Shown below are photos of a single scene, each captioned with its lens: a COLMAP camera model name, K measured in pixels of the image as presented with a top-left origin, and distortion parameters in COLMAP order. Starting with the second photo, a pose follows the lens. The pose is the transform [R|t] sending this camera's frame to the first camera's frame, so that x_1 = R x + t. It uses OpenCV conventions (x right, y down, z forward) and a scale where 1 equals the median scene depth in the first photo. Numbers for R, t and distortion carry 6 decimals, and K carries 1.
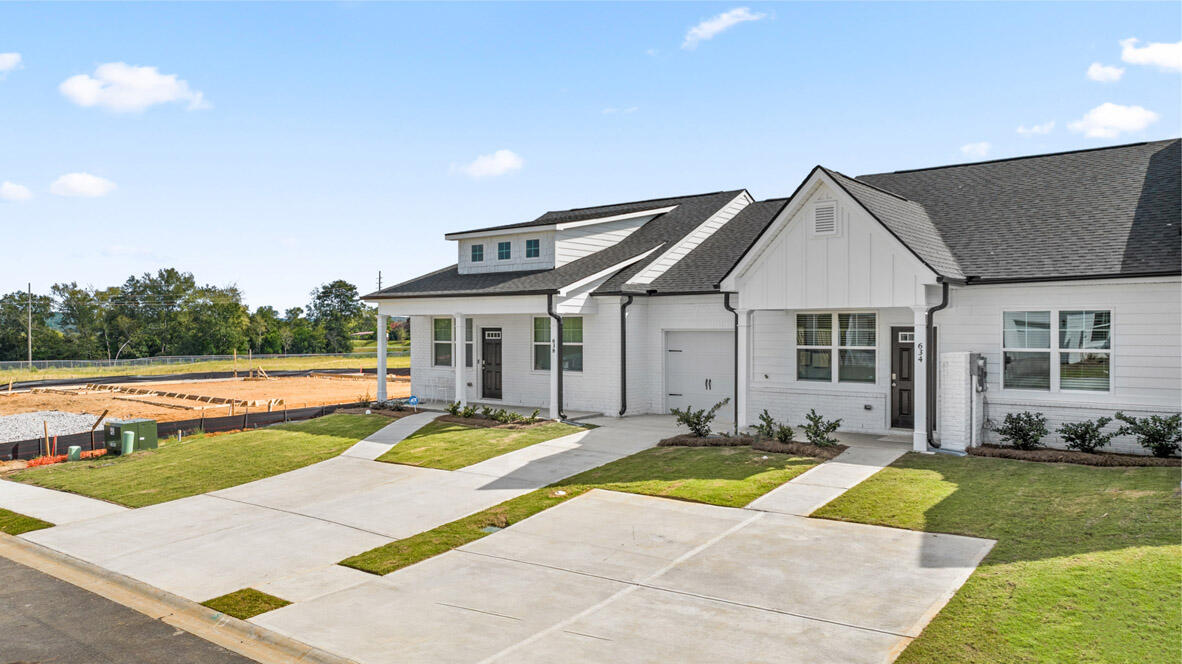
lens RADIAL K [[831.1, 0, 596.2], [0, 831.1, 327.9], [0, 0, 1]] dist [-0.011717, -0.000324]
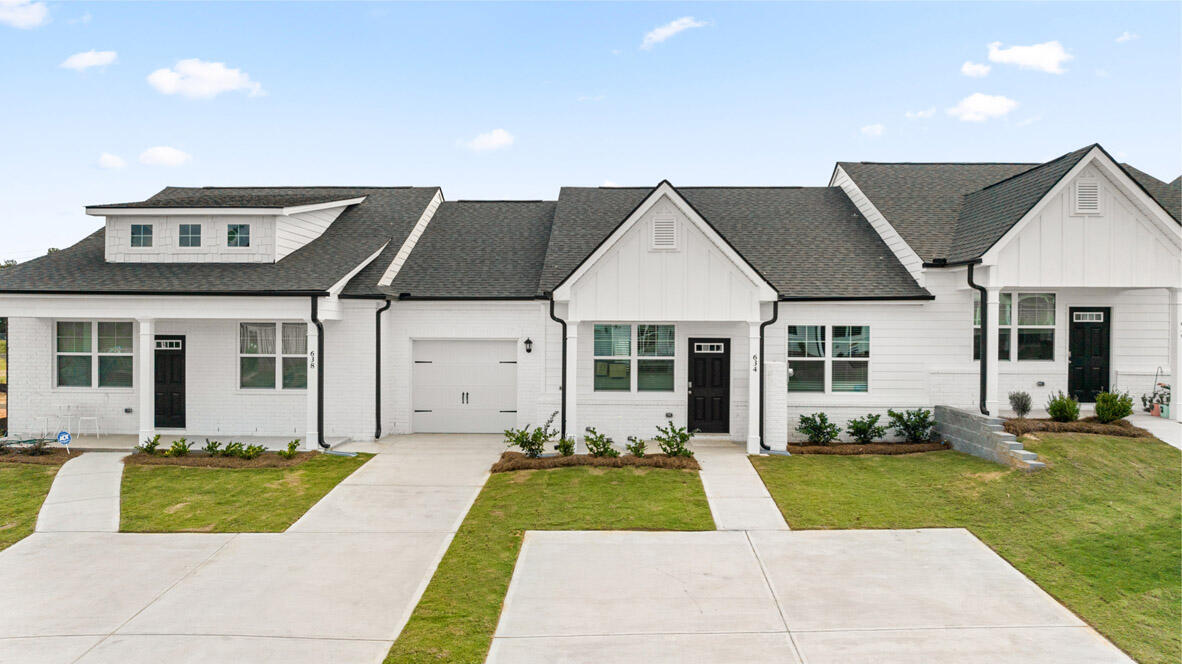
lens RADIAL K [[829.7, 0, 593.0], [0, 829.7, 314.1], [0, 0, 1]] dist [-0.022685, 0.001109]
pose [[0.802091, 0.015781, 0.596993, -0.374830], [-0.006806, 0.999827, -0.017284, -0.012454], [-0.597163, 0.009800, 0.802060, 0.222904]]
